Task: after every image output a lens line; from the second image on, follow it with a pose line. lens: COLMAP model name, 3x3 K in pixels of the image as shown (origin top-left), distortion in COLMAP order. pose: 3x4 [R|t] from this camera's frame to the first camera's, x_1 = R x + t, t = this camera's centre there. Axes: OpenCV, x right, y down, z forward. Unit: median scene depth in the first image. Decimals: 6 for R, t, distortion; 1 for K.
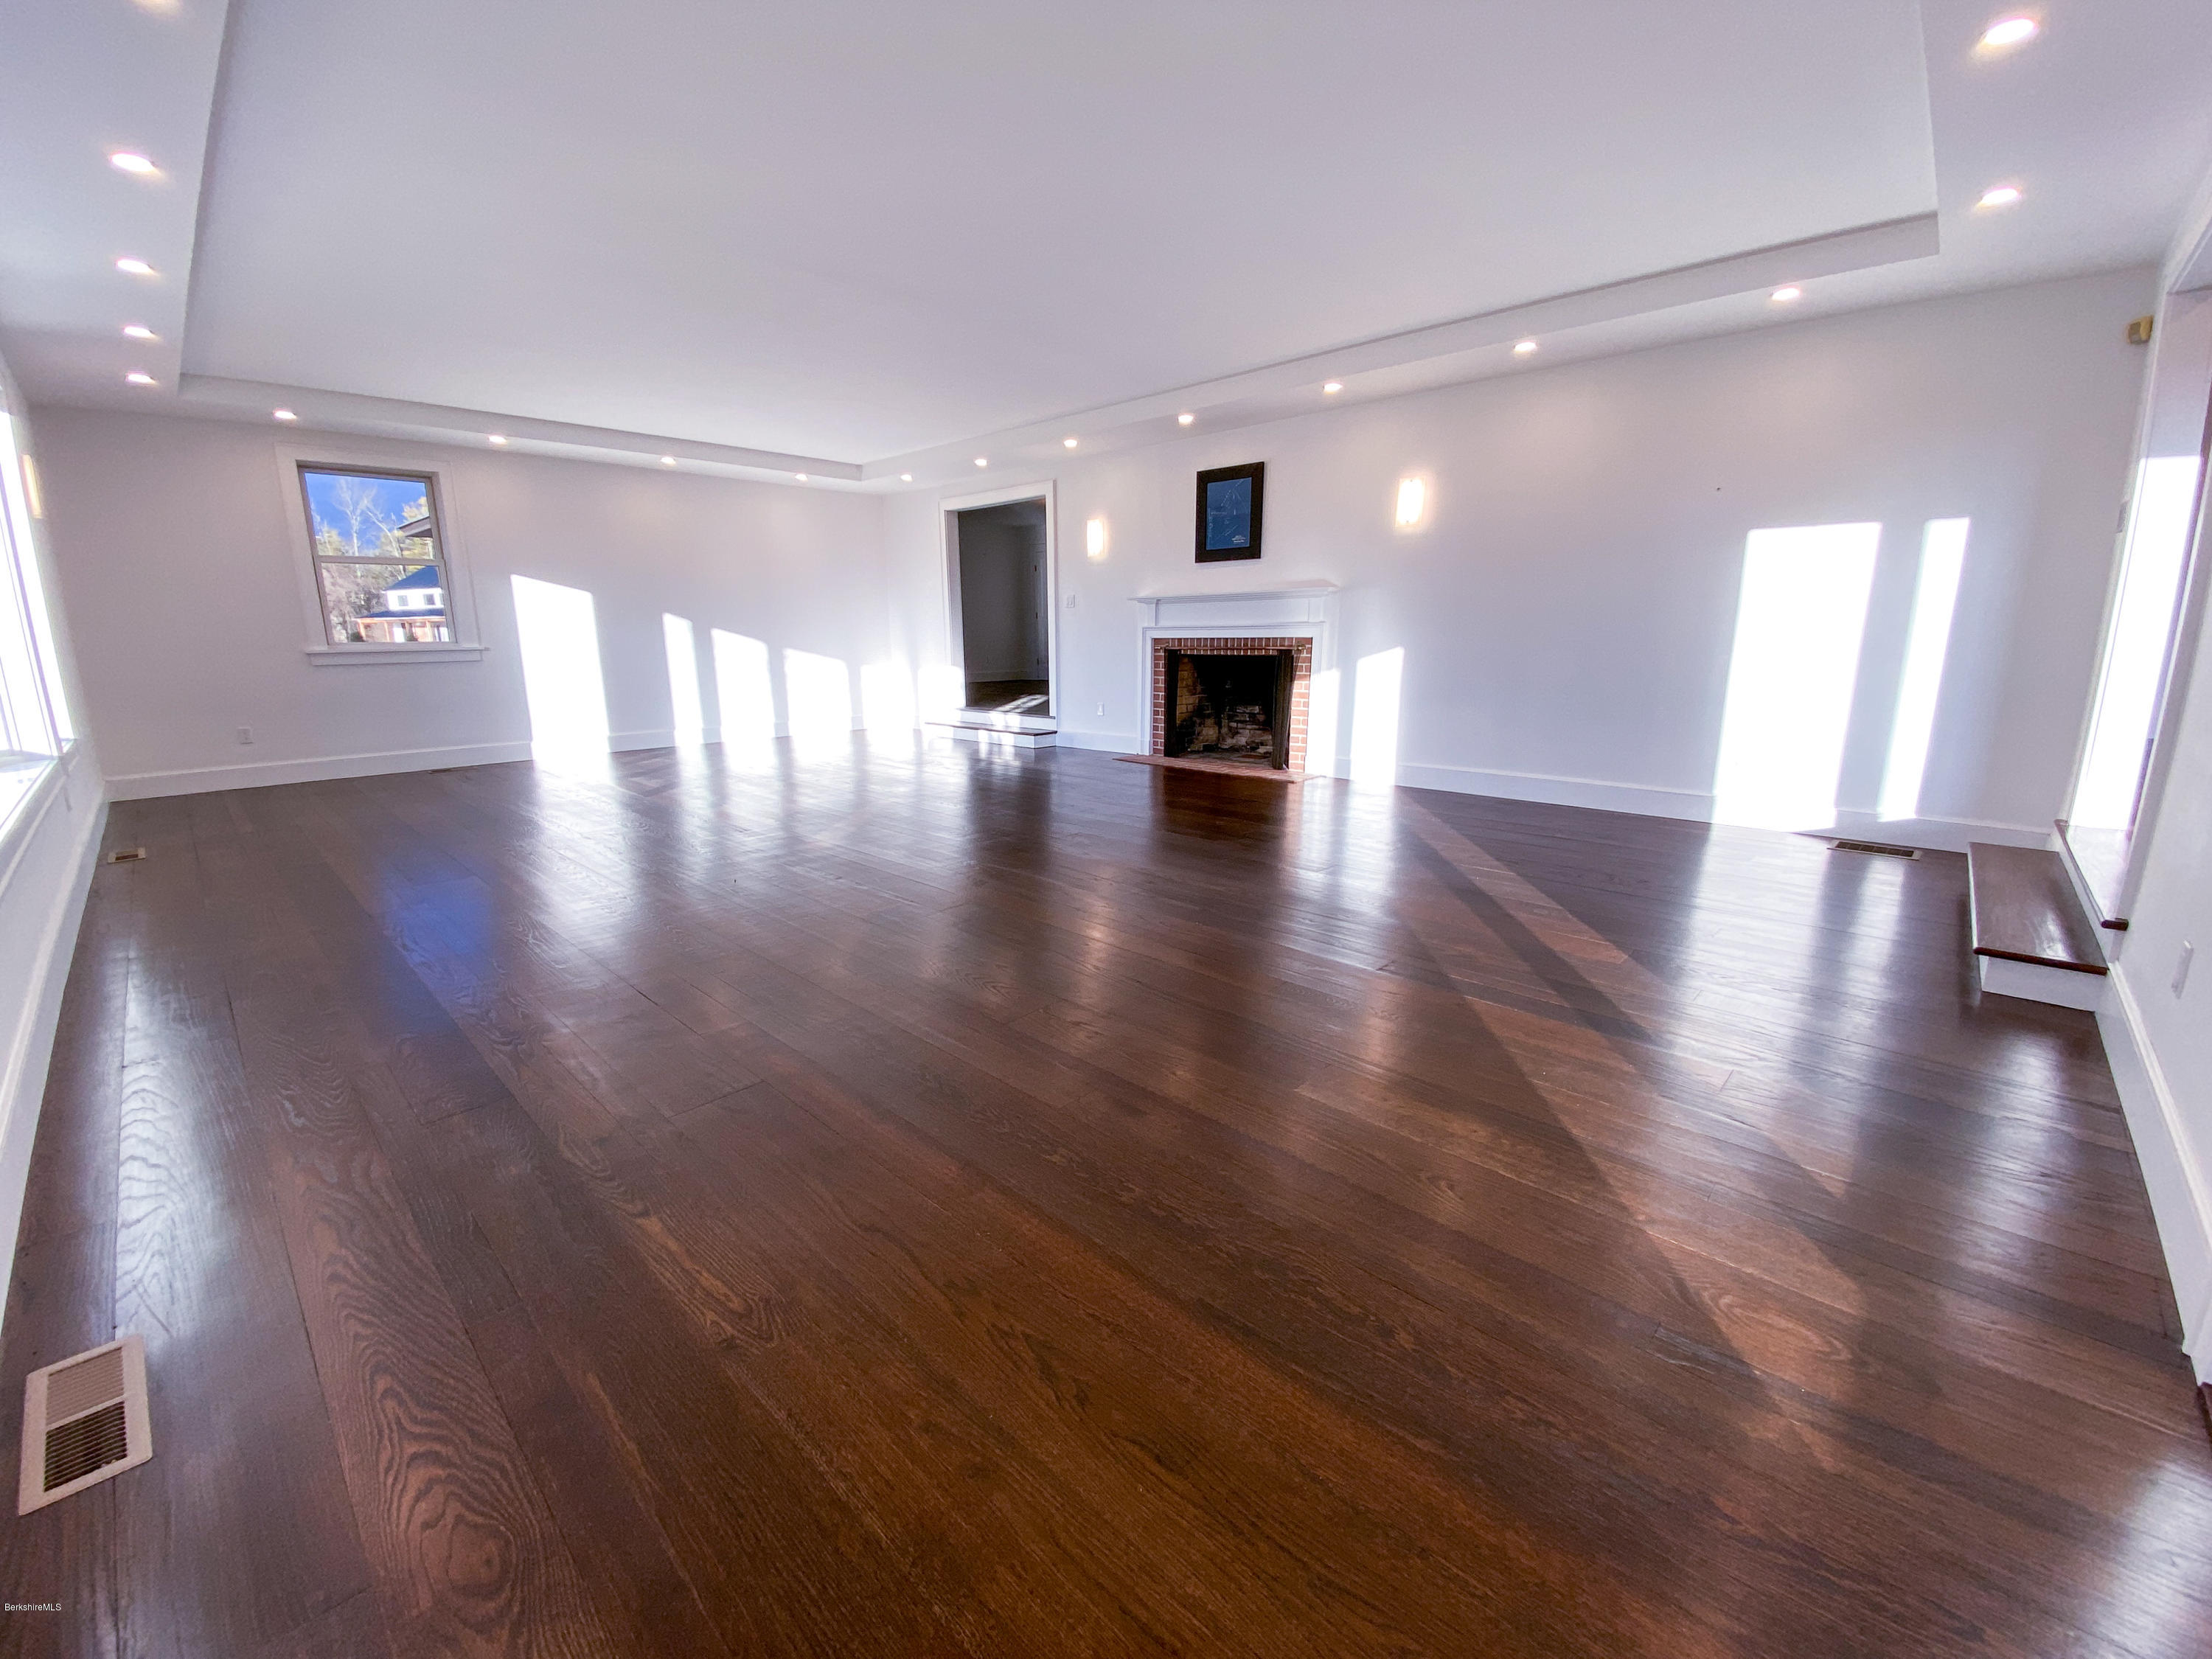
lens RADIAL K [[902.4, 0, 1106.0], [0, 902.4, 829.5], [0, 0, 1]] dist [0.000967, -0.000015]
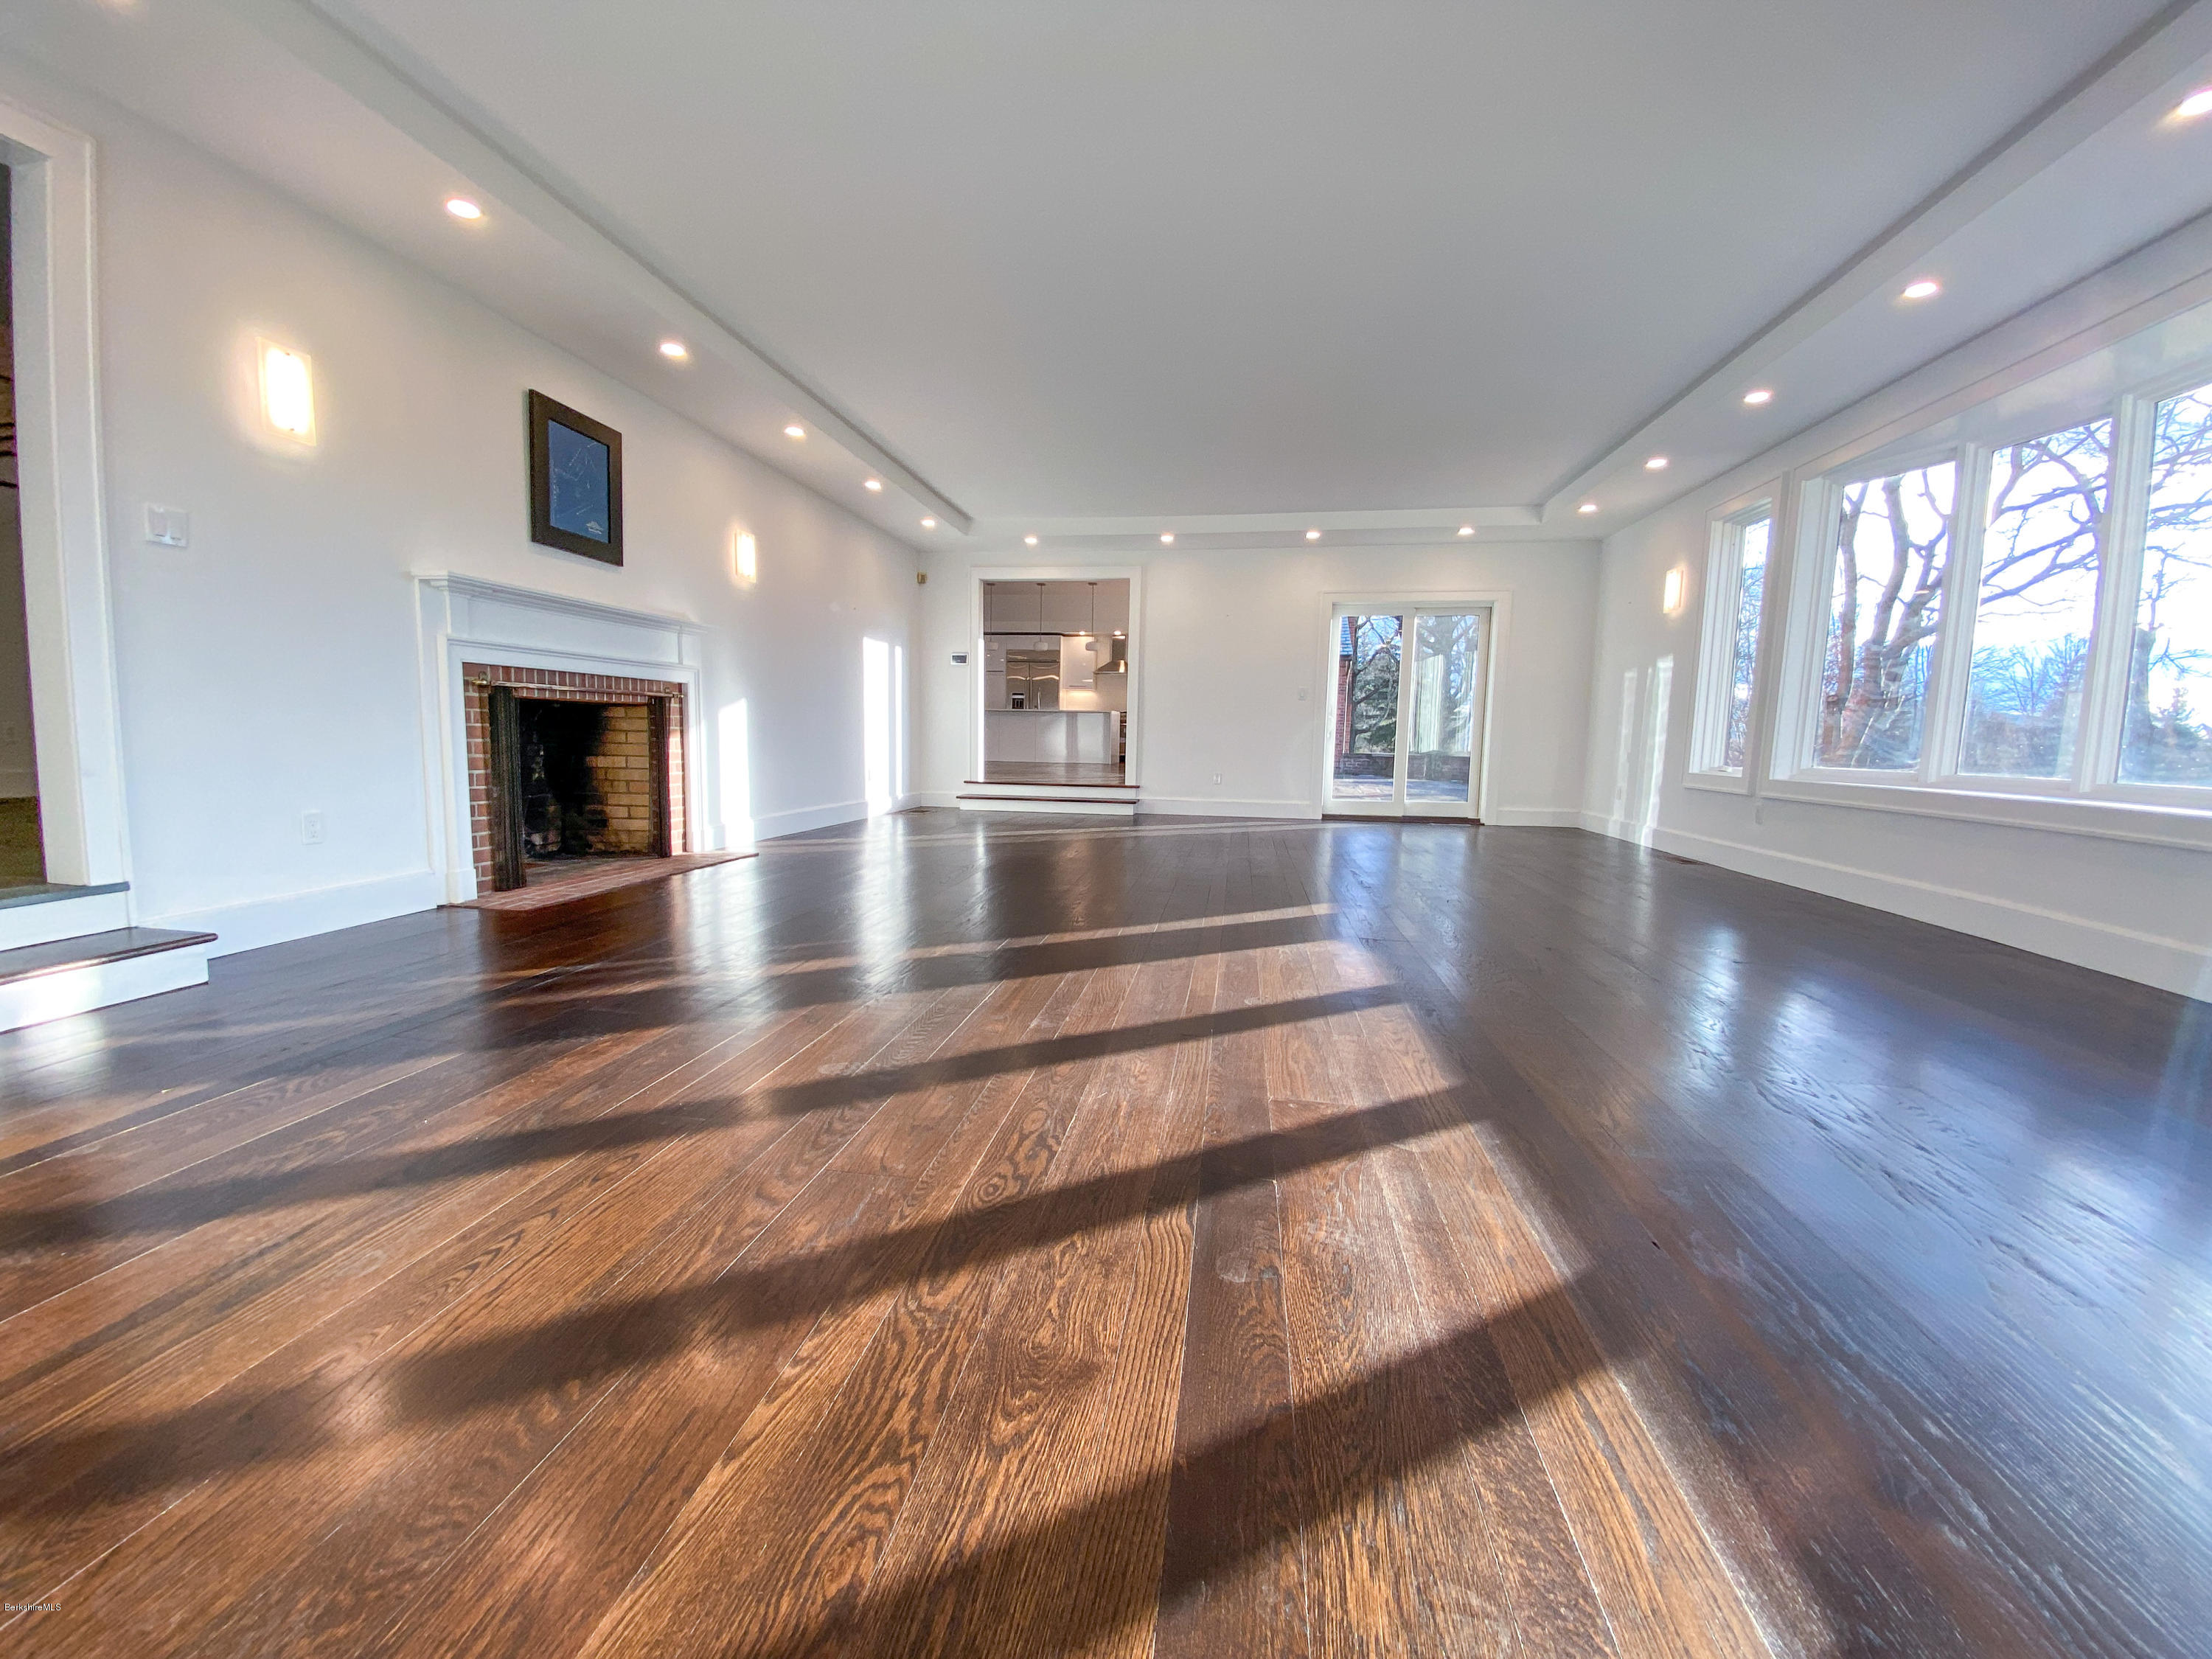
lens RADIAL K [[902.4, 0, 1106.0], [0, 902.4, 829.5], [0, 0, 1]] dist [0.000967, -0.000015]
pose [[-0.561639, -0.049983, 0.825871, -0.616103], [0.215134, 0.955018, 0.204103, -0.164451], [-0.798923, 0.292305, -0.525623, 1.107501]]
